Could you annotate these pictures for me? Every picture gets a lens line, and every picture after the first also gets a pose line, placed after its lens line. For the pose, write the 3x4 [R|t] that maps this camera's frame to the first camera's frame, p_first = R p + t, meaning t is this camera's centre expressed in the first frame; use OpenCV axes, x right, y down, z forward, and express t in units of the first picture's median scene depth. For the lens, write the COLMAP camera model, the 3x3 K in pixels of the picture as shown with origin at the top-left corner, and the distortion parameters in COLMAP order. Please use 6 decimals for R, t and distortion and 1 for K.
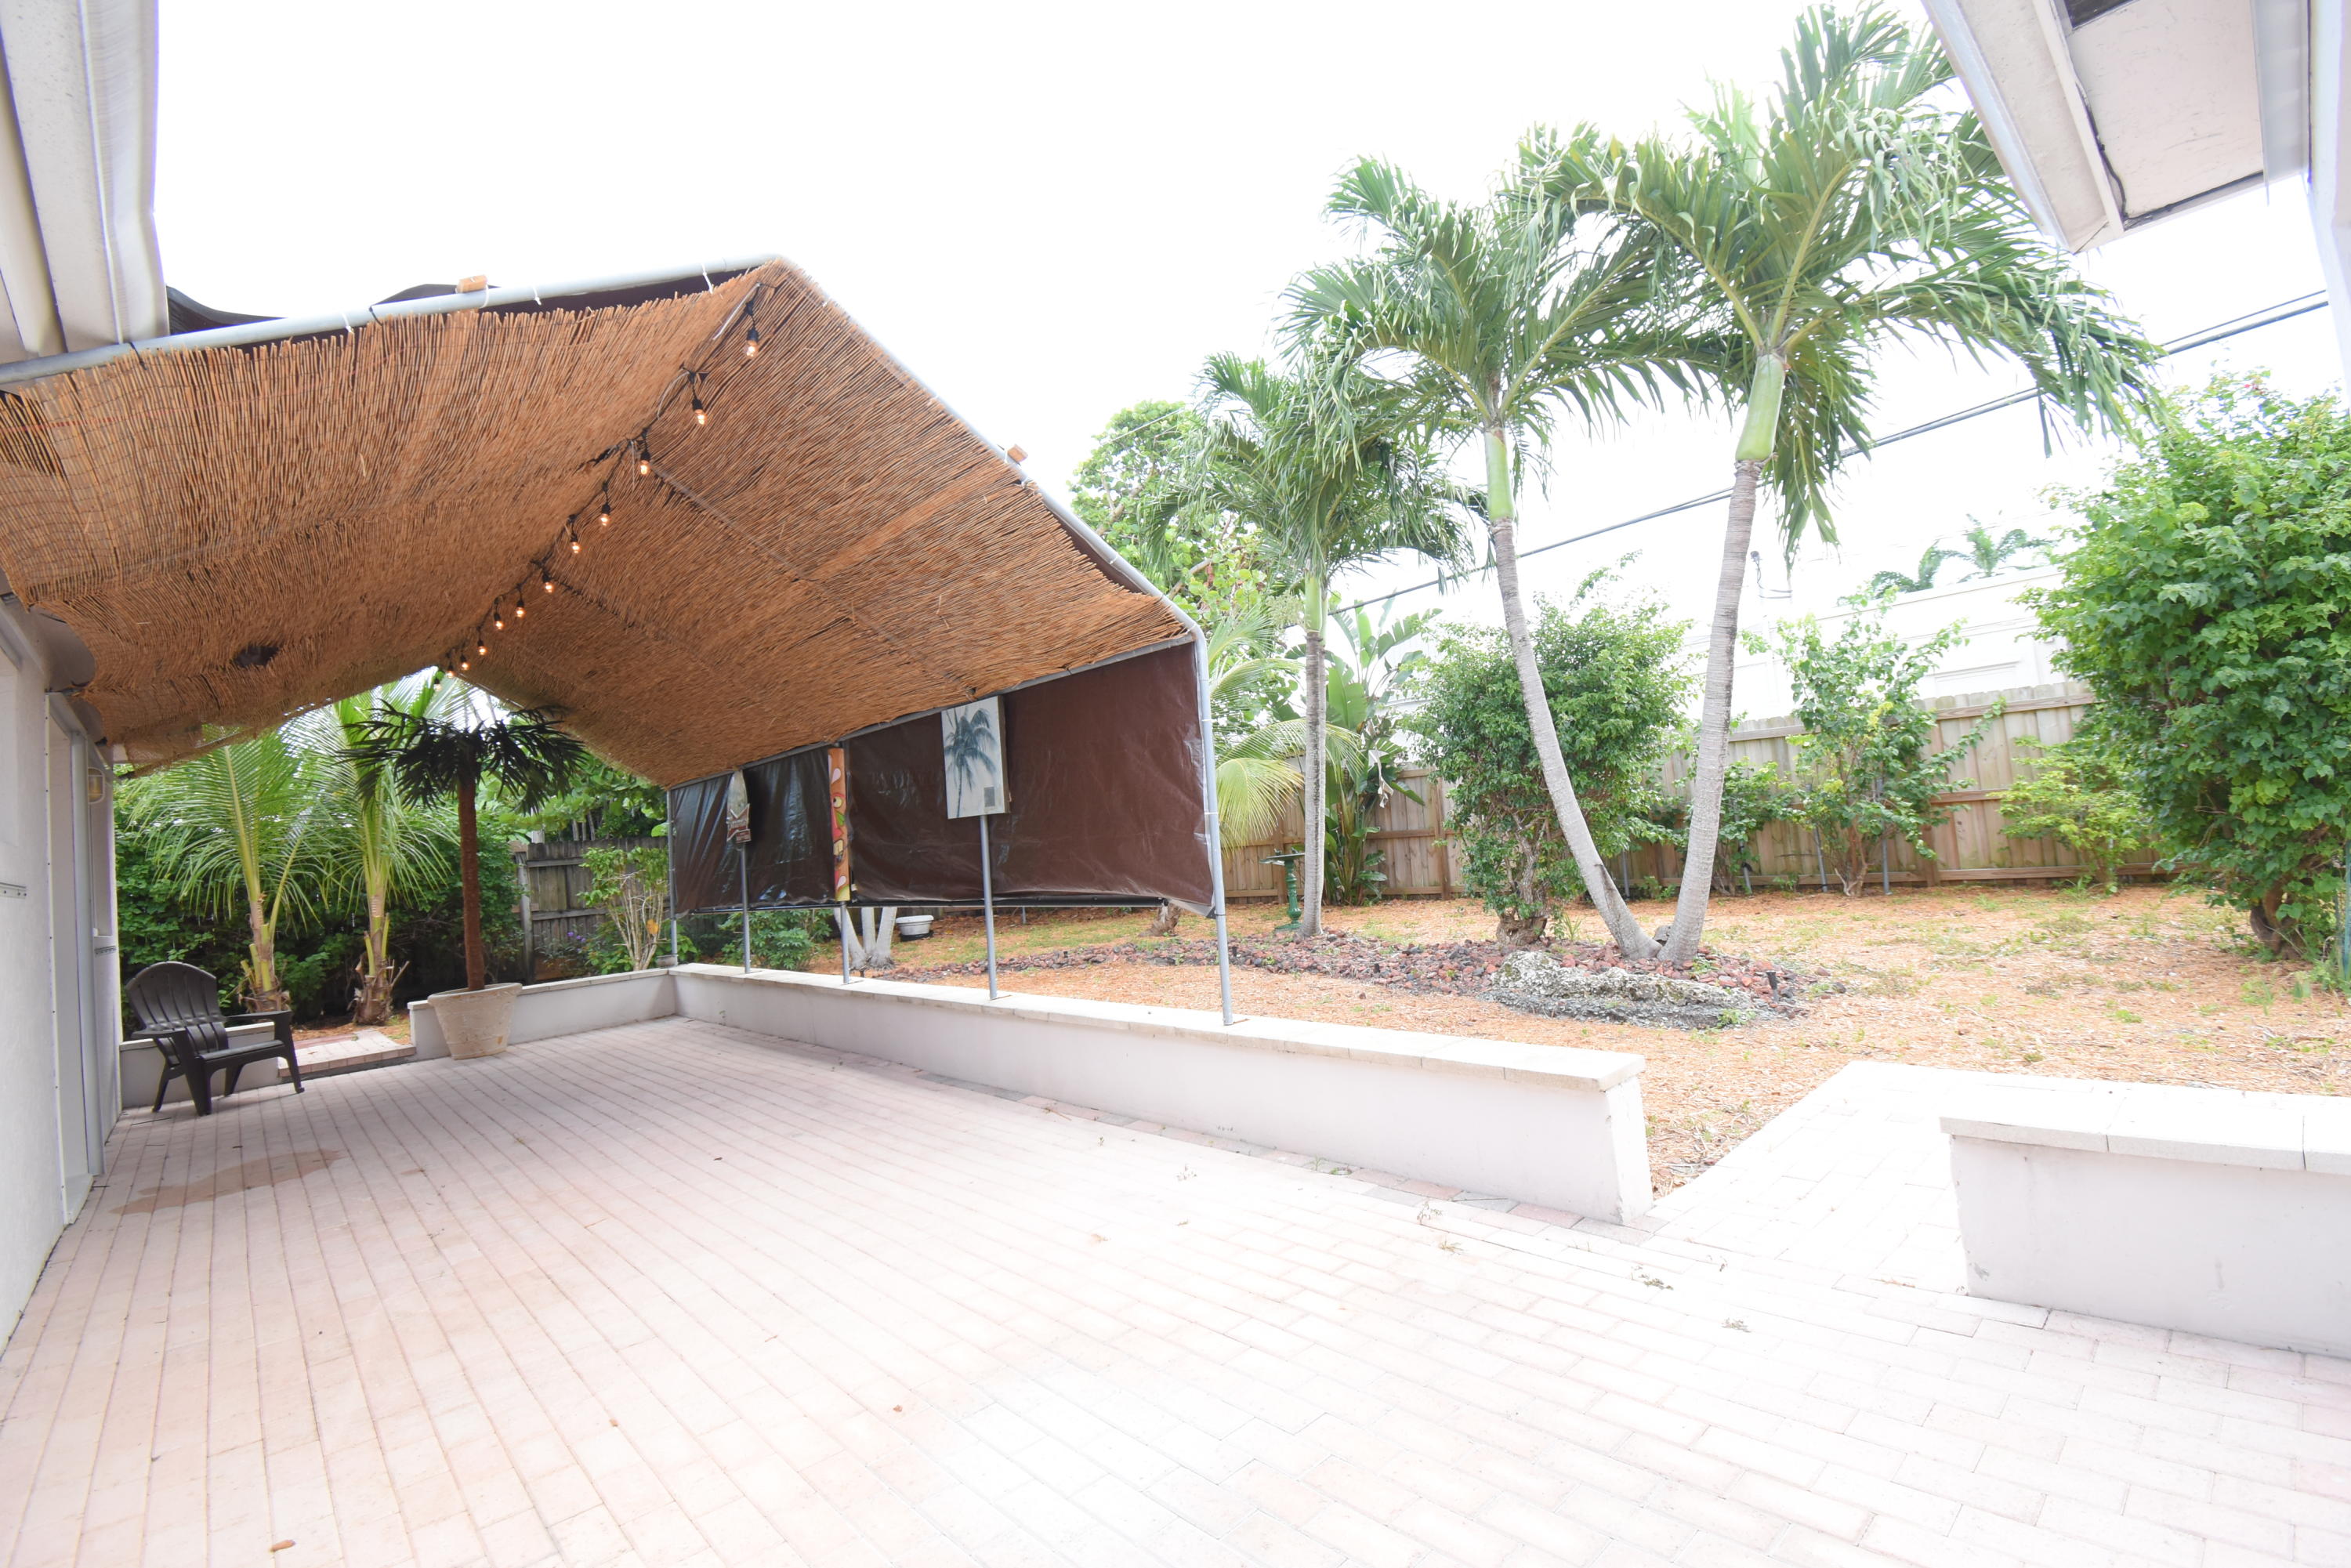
lens RADIAL K [[1050.7, 0, 1158.9], [0, 1050.7, 766.2], [0, 0, 1]] dist [0.018201, -0.023019]
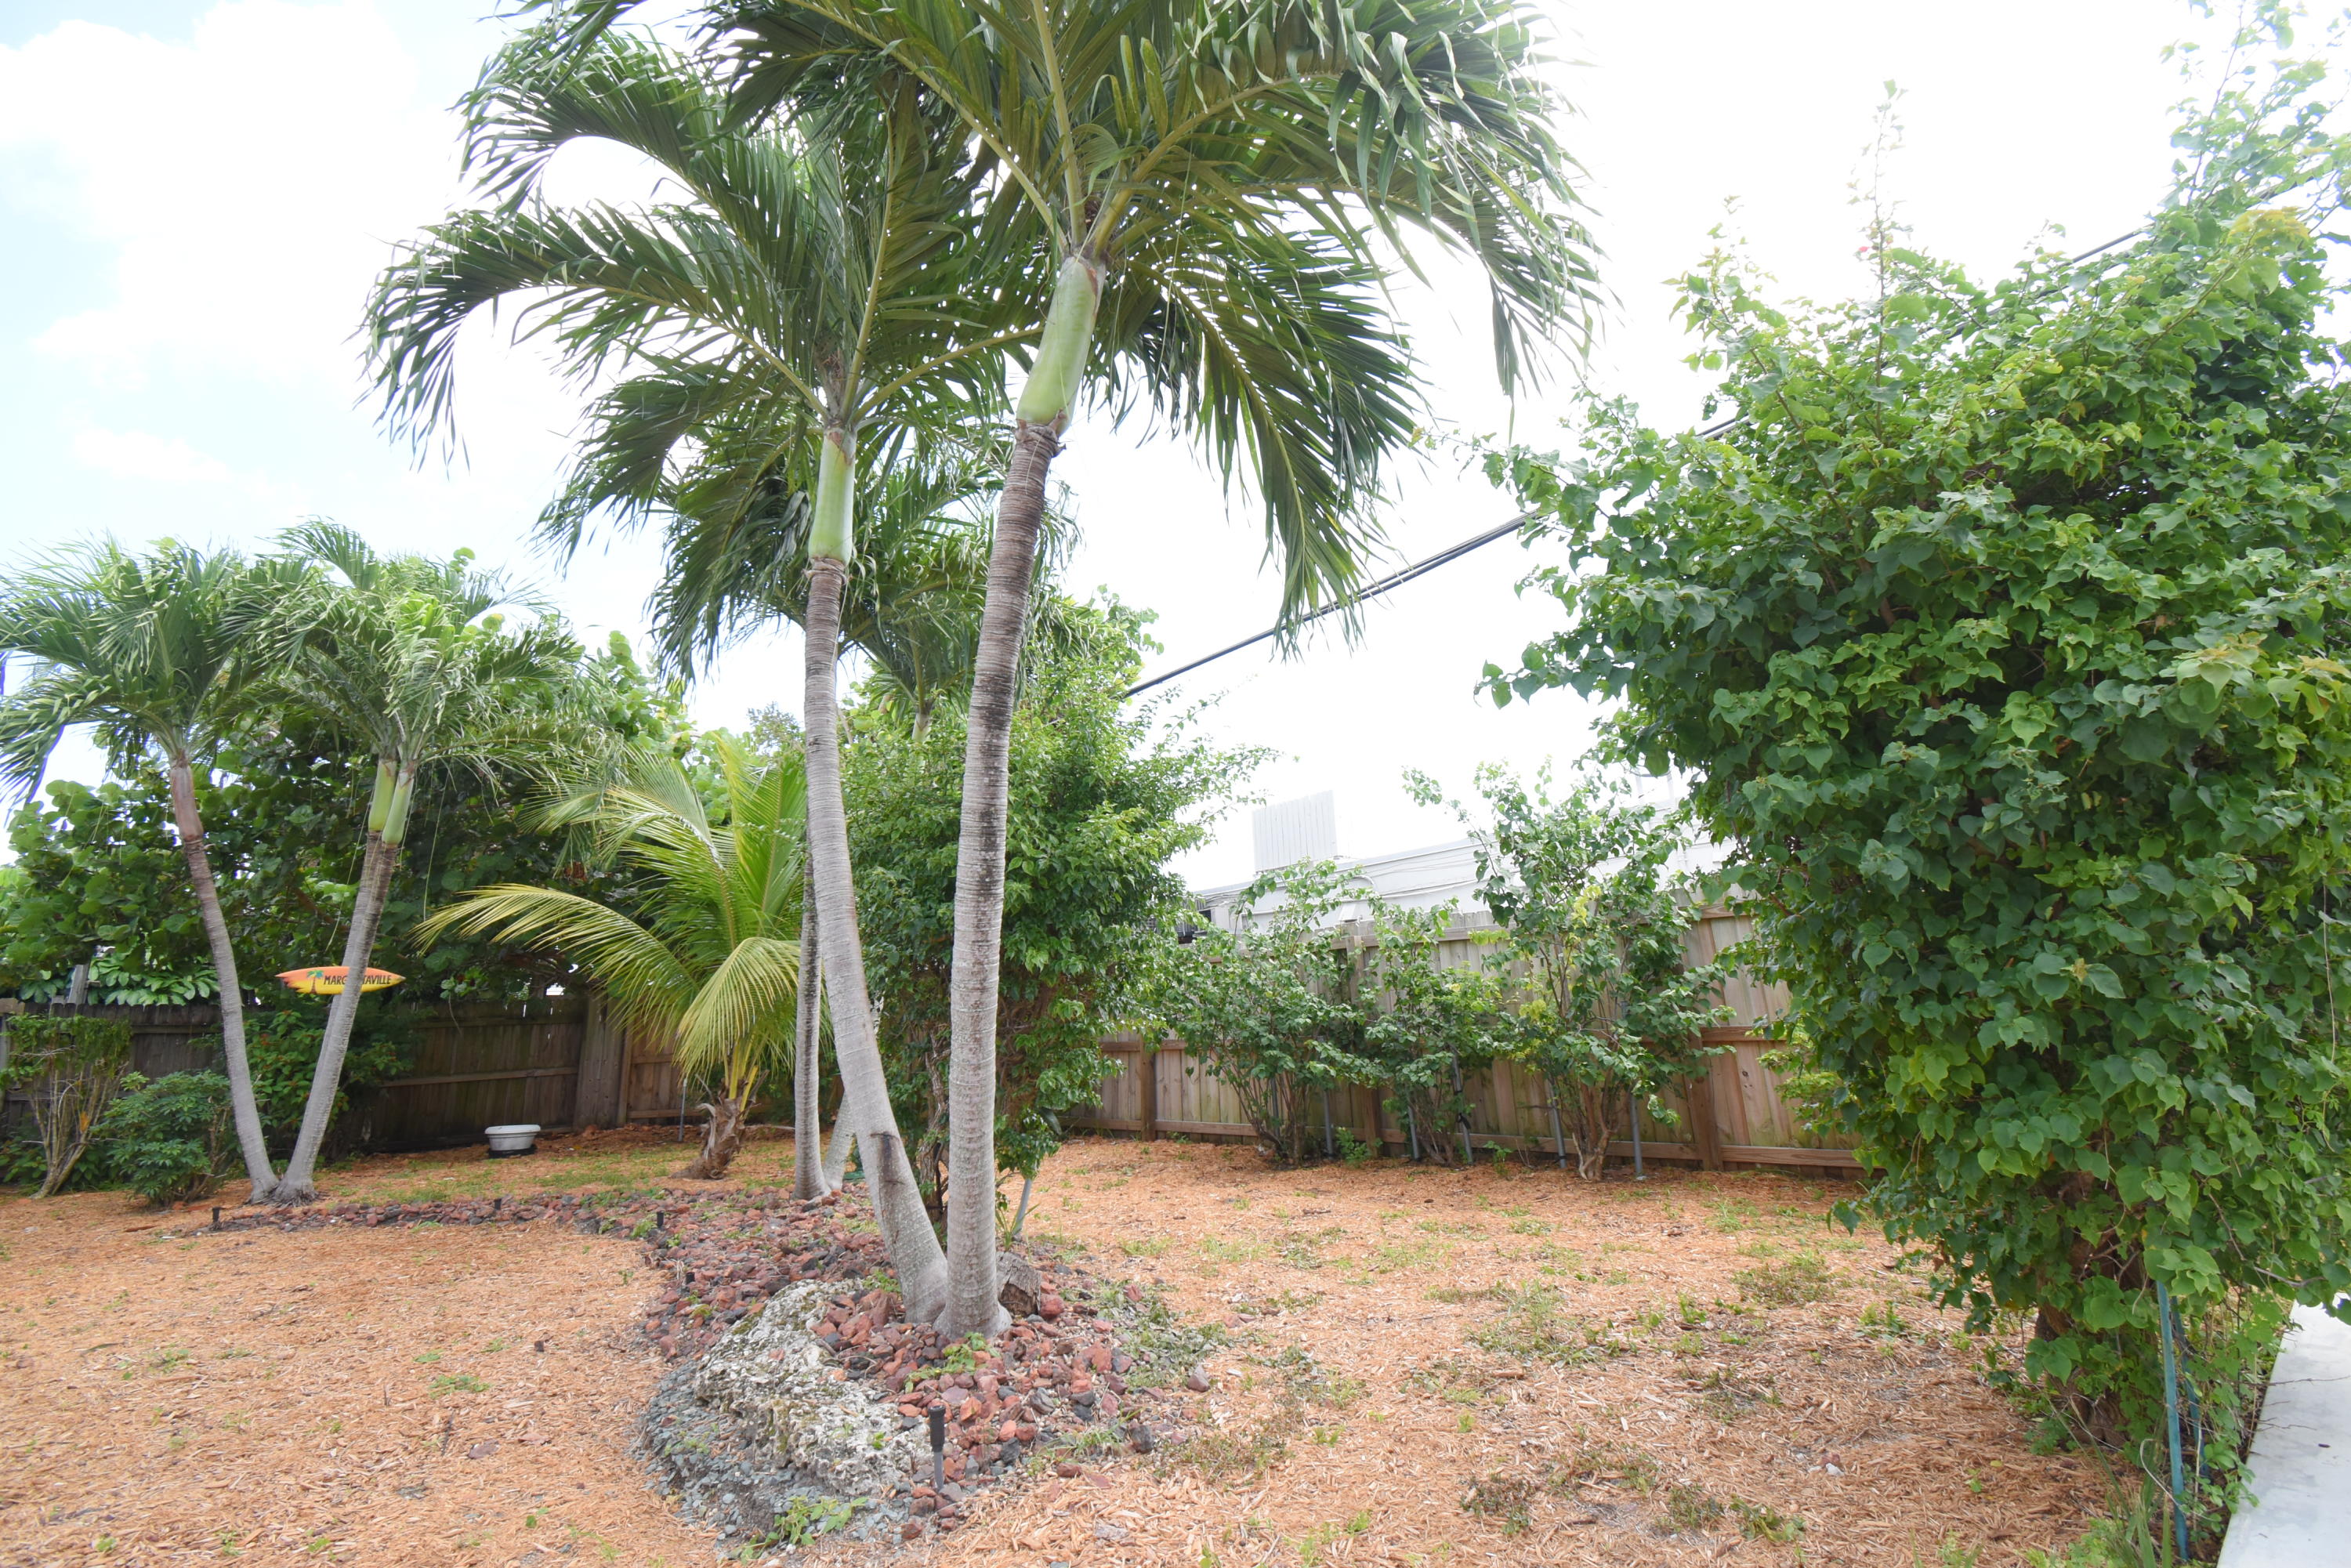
lens RADIAL K [[1050.7, 0, 1158.9], [0, 1050.7, 766.2], [0, 0, 1]] dist [0.018201, -0.023019]
pose [[0.998411, 0.034531, -0.044535, 0.783597], [-0.041798, 0.983816, -0.174237, -0.011034], [0.037797, 0.175822, 0.983696, 0.555569]]
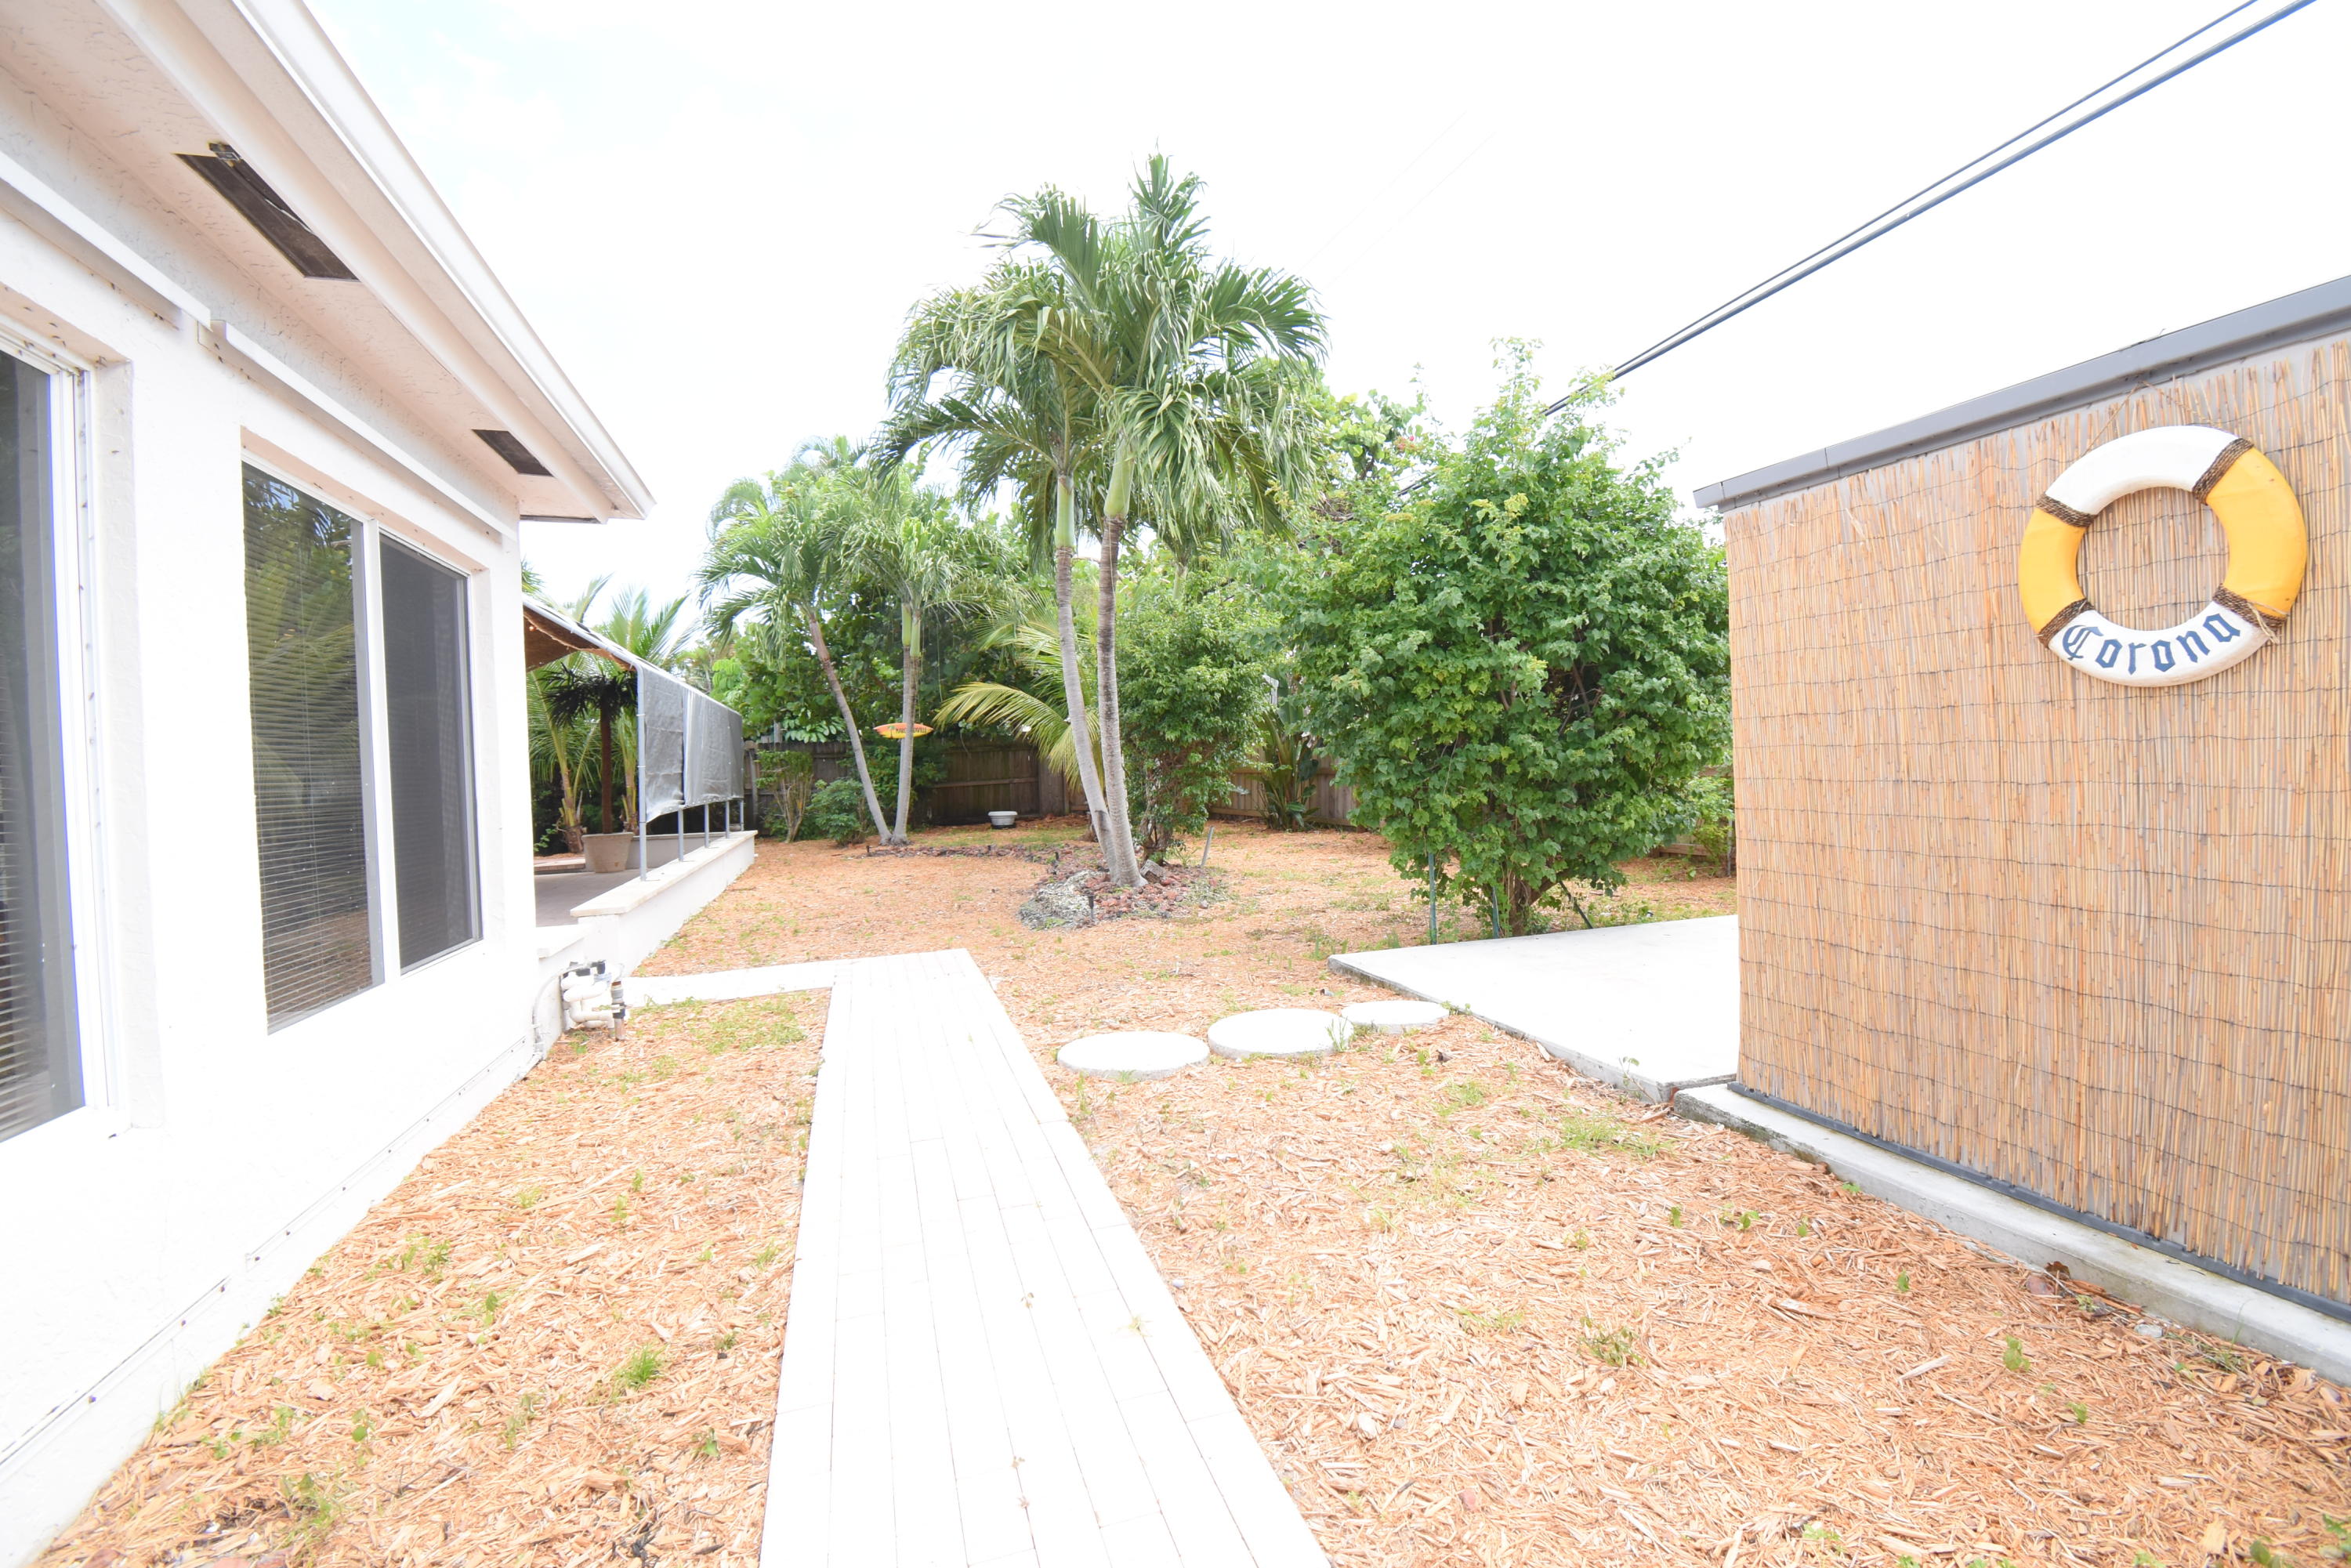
lens RADIAL K [[1042.1, 0, 1169.3], [0, 1042.1, 765.4], [0, 0, 1]] dist [0.014817, -0.023317]
pose [[0.905682, 0.054126, -0.420489, 1.407599], [-0.012150, 0.994723, 0.101872, -0.135542], [0.423784, -0.087155, 0.901560, -0.207894]]
